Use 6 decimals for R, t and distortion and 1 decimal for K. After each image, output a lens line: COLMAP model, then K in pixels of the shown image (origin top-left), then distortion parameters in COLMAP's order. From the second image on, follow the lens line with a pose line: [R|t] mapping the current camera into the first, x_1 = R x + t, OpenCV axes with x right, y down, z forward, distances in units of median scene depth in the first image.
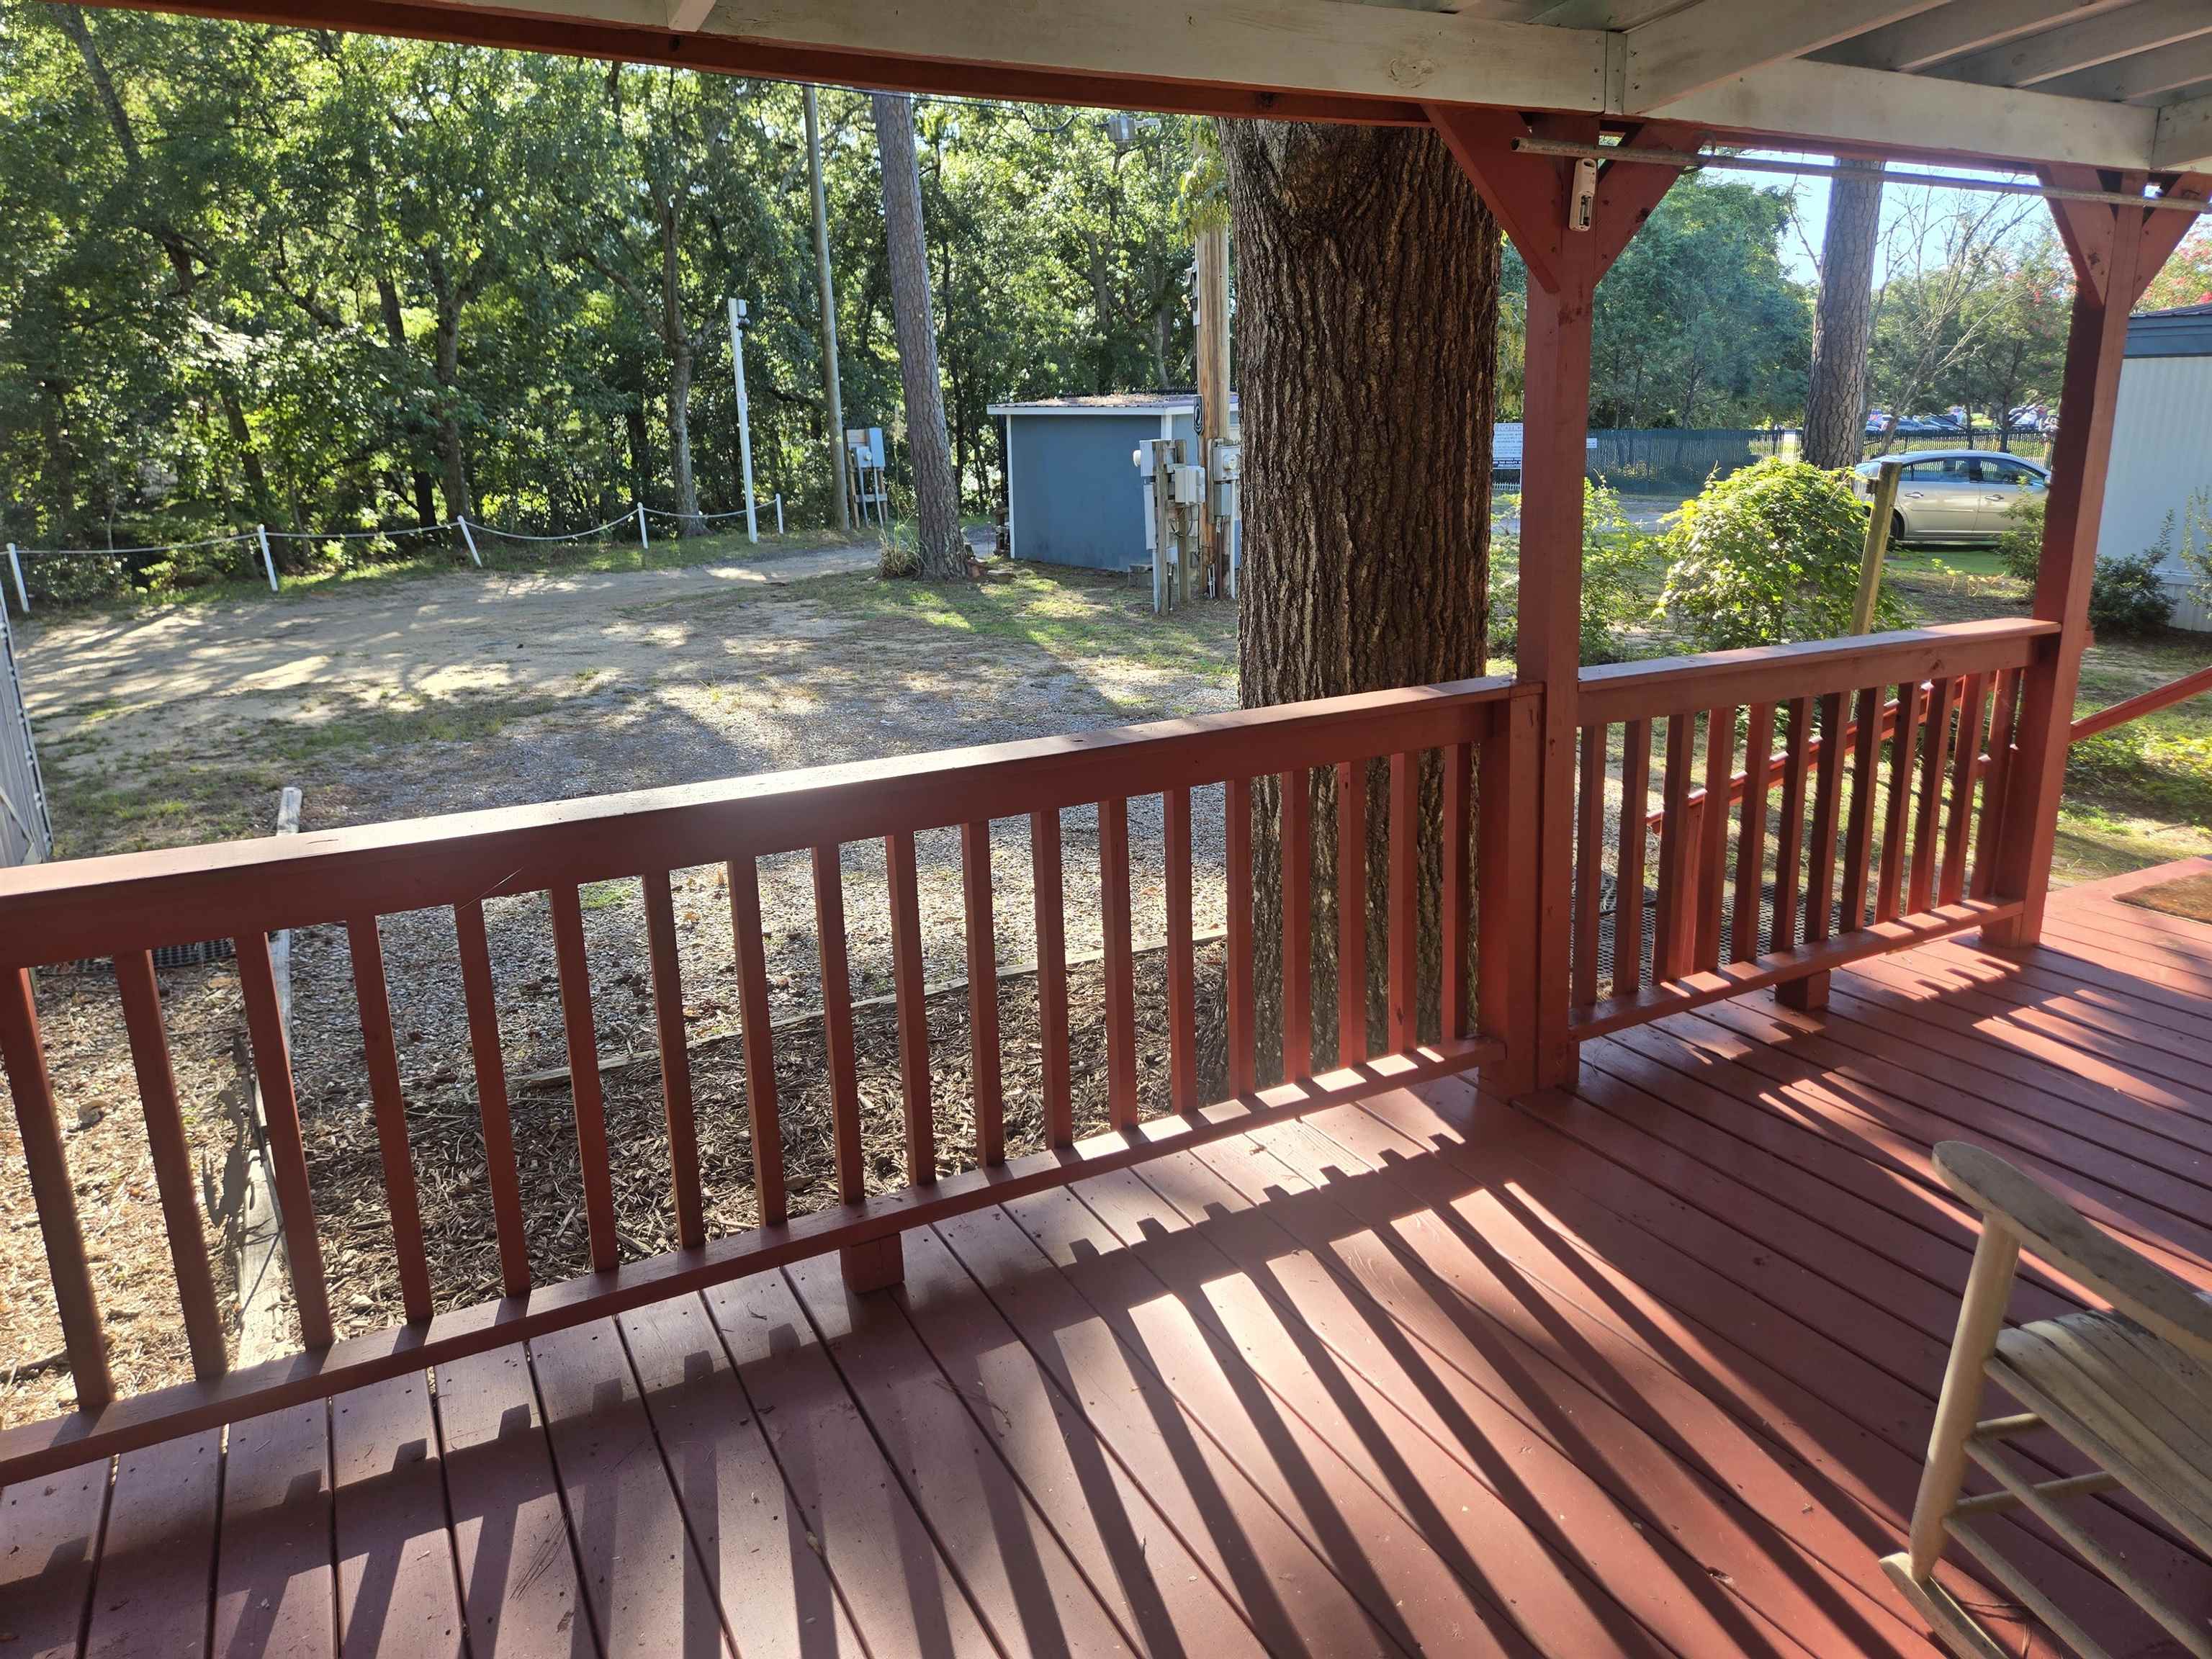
lens RADIAL K [[1493.4, 0, 1109.9], [0, 1493.4, 835.0], [0, 0, 1]] dist [0.051711, -0.049885]
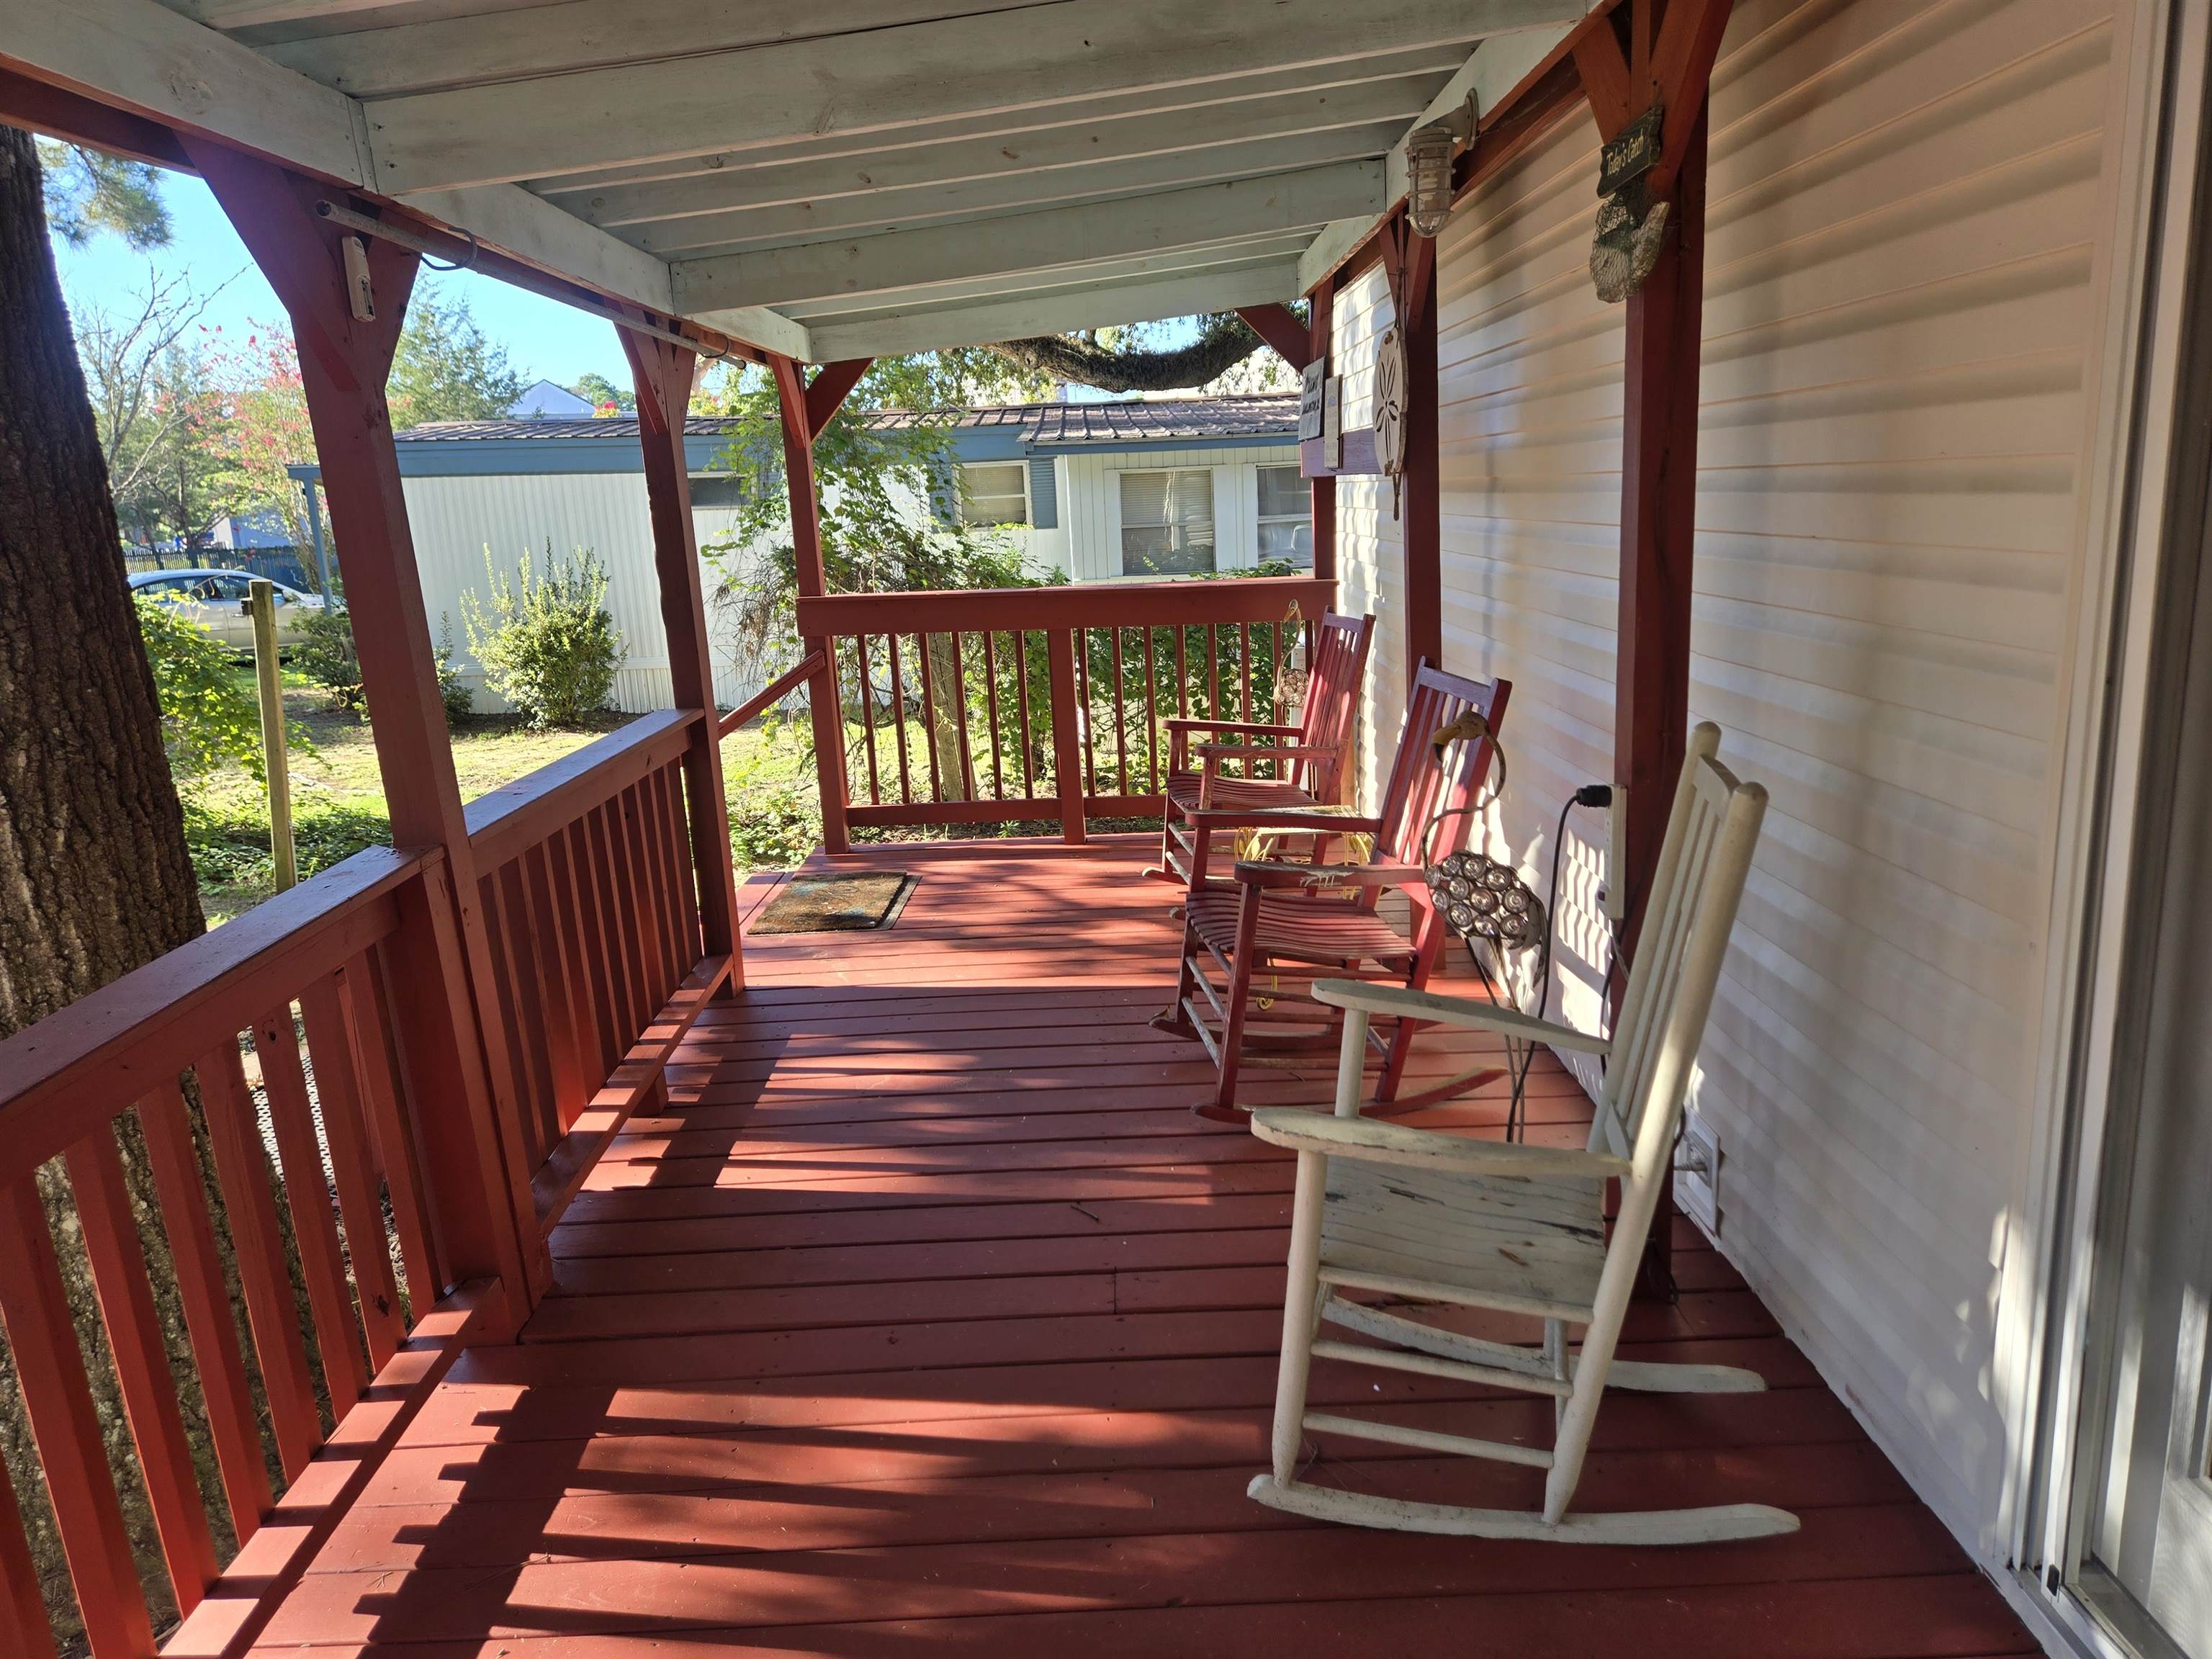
lens RADIAL K [[1493.4, 0, 1112.0], [0, 1493.4, 815.4], [0, 0, 1]] dist [0.051711, -0.049885]
pose [[0.446901, -0.193087, 0.873497, -0.226972], [0.267707, 0.960548, 0.075365, -0.066560], [-0.853588, 0.200160, 0.480961, 0.224861]]
